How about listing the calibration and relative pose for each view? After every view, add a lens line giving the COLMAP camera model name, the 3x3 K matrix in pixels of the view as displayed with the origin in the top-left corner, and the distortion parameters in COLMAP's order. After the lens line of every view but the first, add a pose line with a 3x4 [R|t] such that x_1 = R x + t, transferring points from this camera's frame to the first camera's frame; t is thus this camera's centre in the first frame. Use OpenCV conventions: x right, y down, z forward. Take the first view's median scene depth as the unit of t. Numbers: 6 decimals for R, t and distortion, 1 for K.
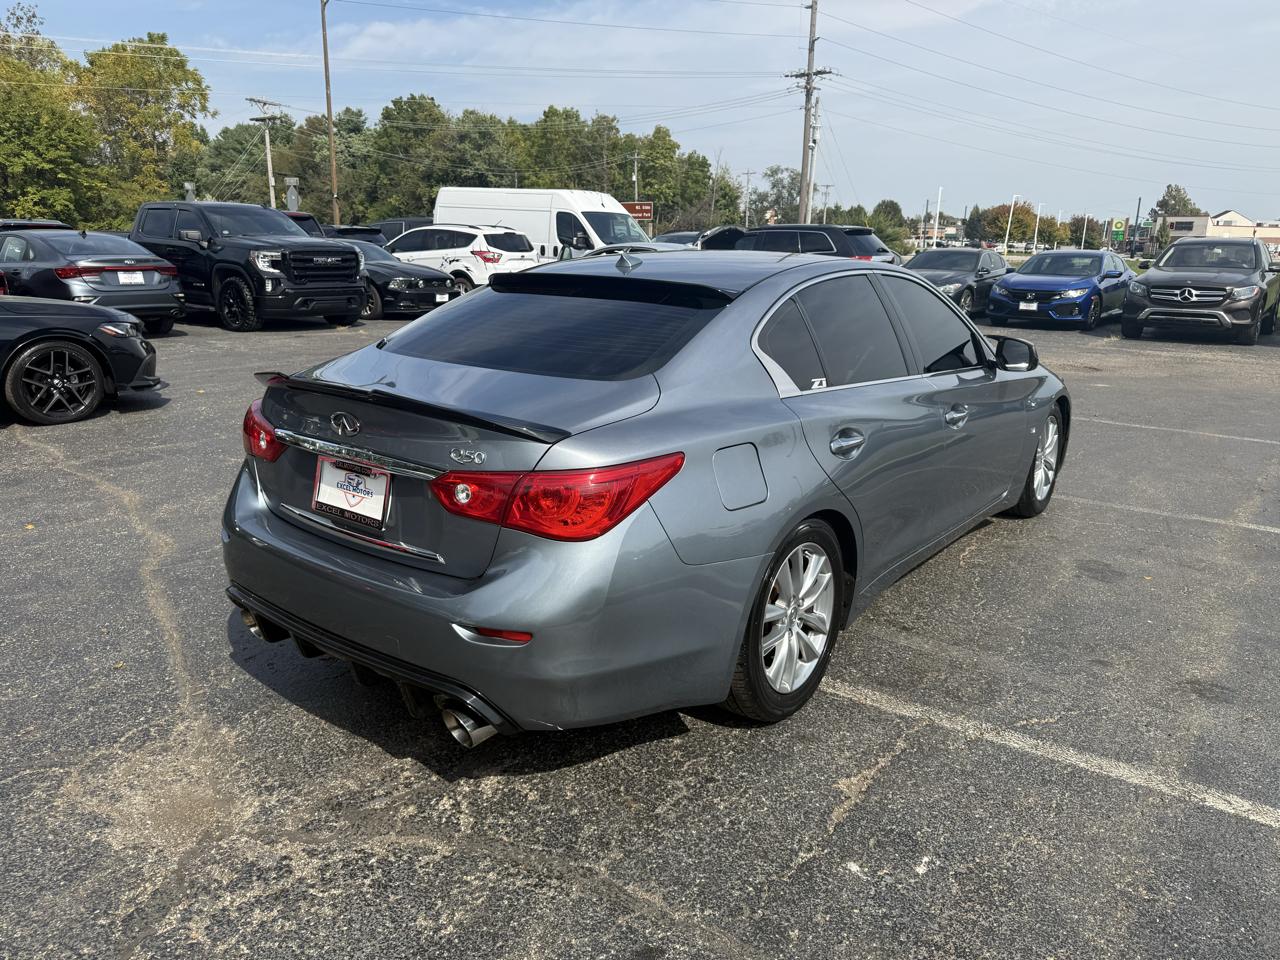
lens RADIAL K [[917.2, 0, 634.1], [0, 917.2, 479.5], [0, 0, 1]] dist [0.012451, -0.018359]
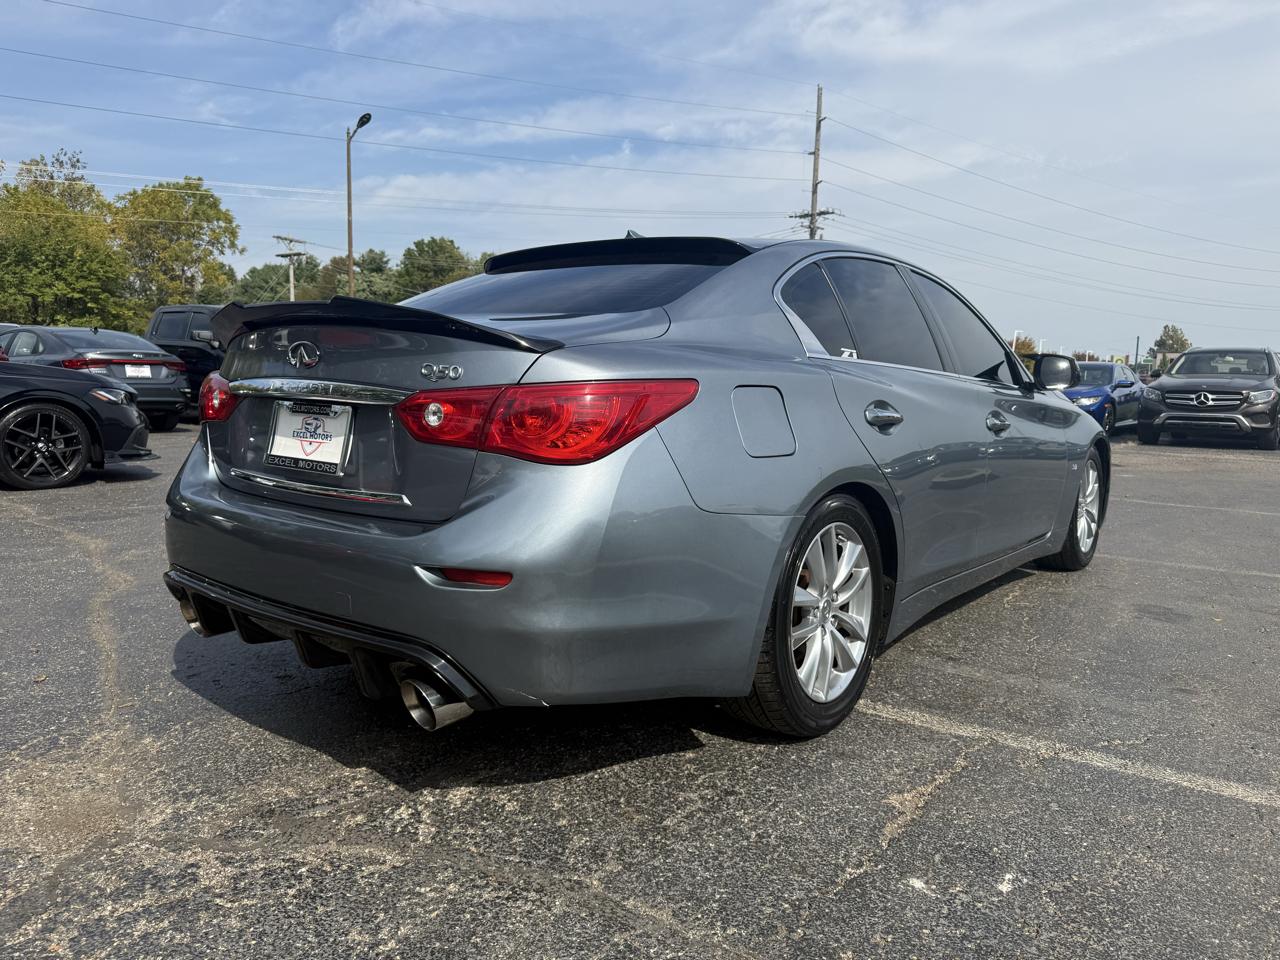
lens RADIAL K [[917.2, 0, 636.7], [0, 917.2, 490.9], [0, 0, 1]] dist [0.012451, -0.018359]
pose [[0.999956, 0.004735, -0.008111, 0.004214], [-0.005760, 0.991318, -0.131357, 0.147696], [0.007418, 0.131398, 0.991302, 0.137679]]
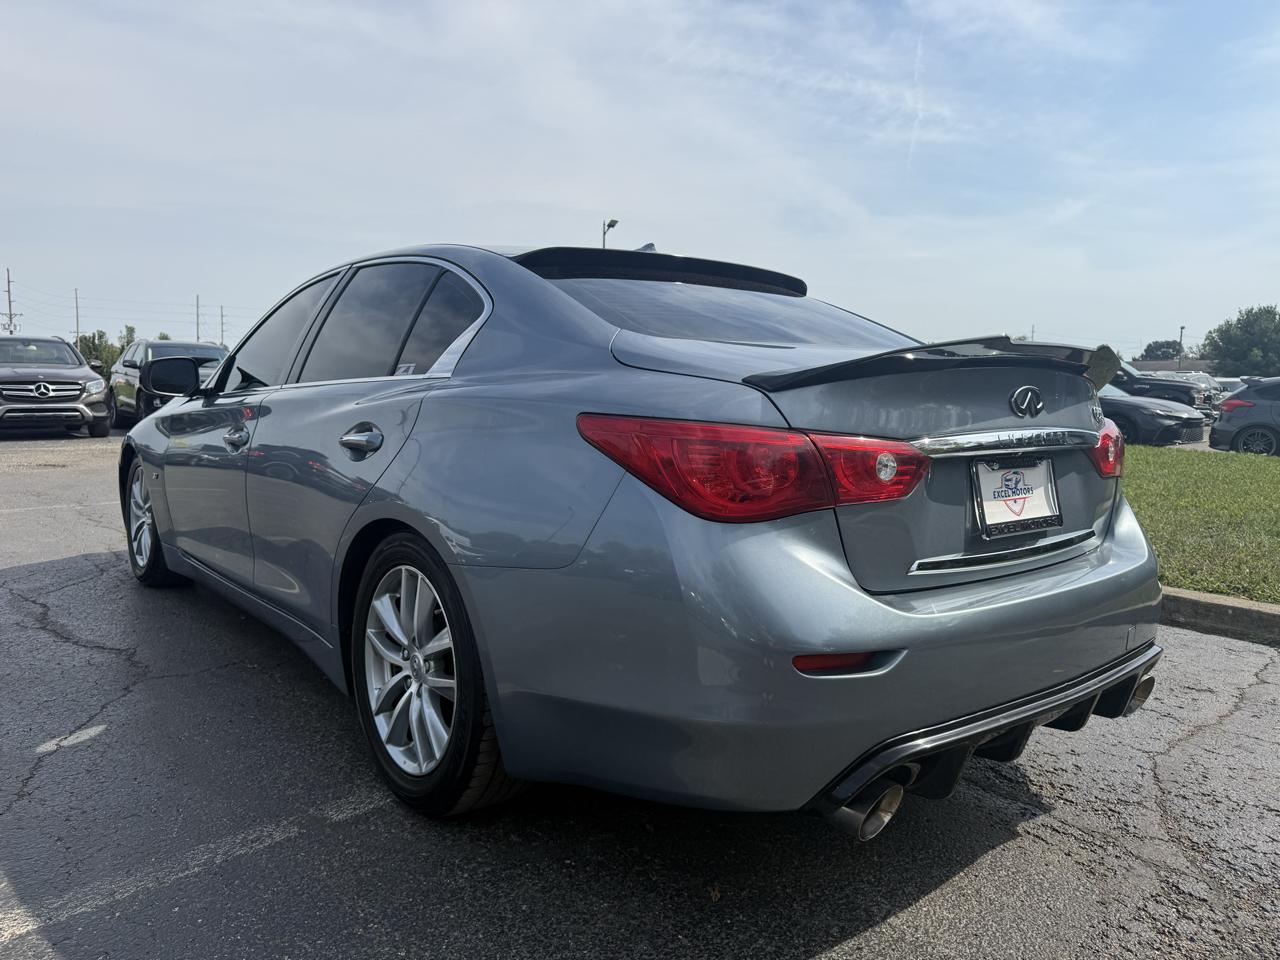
lens RADIAL K [[917.2, 0, 645.6], [0, 917.2, 474.0], [0, 0, 1]] dist [0.012451, -0.018359]
pose [[0.224811, -0.105331, 0.968693, -0.936521], [0.232331, 0.971262, 0.051692, -0.095571], [-0.946299, 0.213436, 0.242822, 0.939633]]
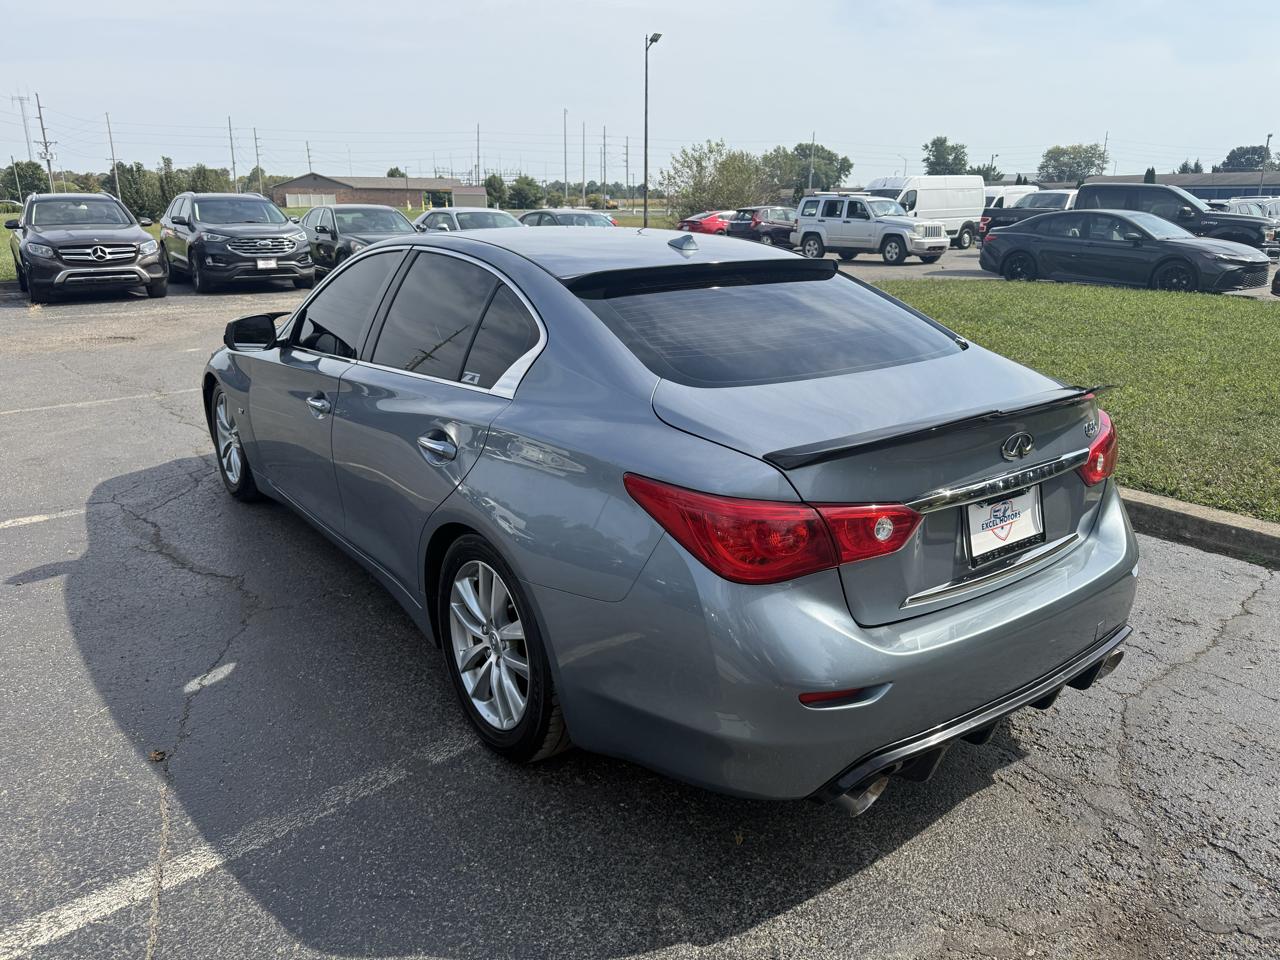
lens RADIAL K [[917.2, 0, 649.2], [0, 917.2, 469.6], [0, 0, 1]] dist [0.012451, -0.018359]
pose [[0.267403, -0.281447, 0.921566, -1.007788], [0.244395, 0.944929, 0.217669, -0.259839], [-0.932077, 0.167020, 0.321461, 0.874771]]
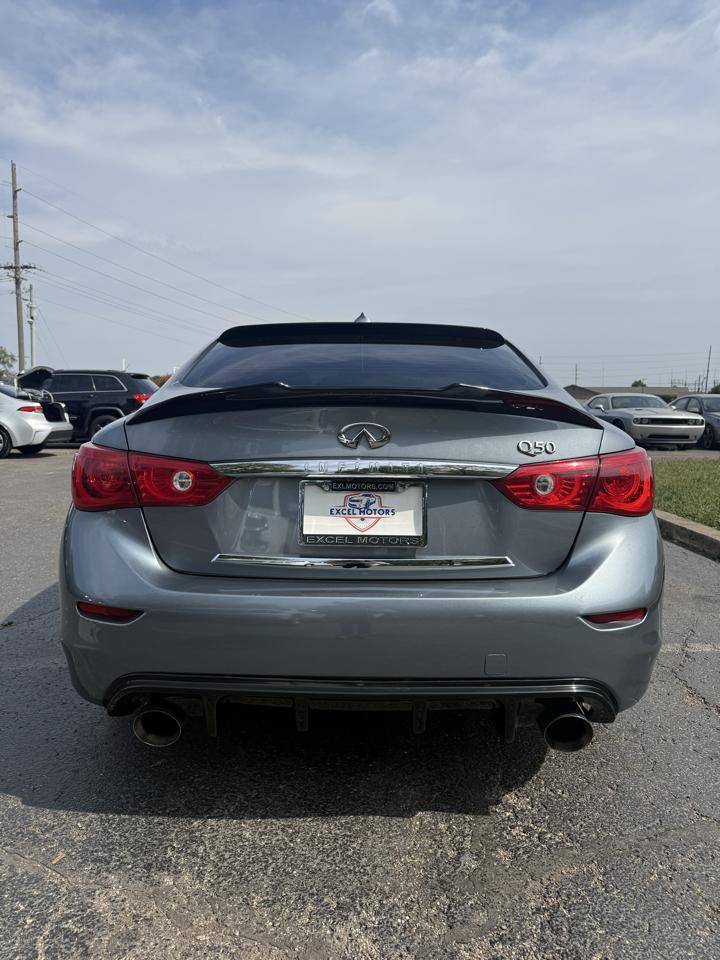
lens RADIAL K [[687.9, 0, 368.1], [0, 687.9, 467.3], [0, 0, 1]] dist [0.012451, -0.018359]
pose [[0.785516, -0.065659, 0.615348, -0.603757], [0.160993, 0.981799, -0.100754, 0.031406], [-0.597533, 0.178211, 0.781790, 0.401900]]
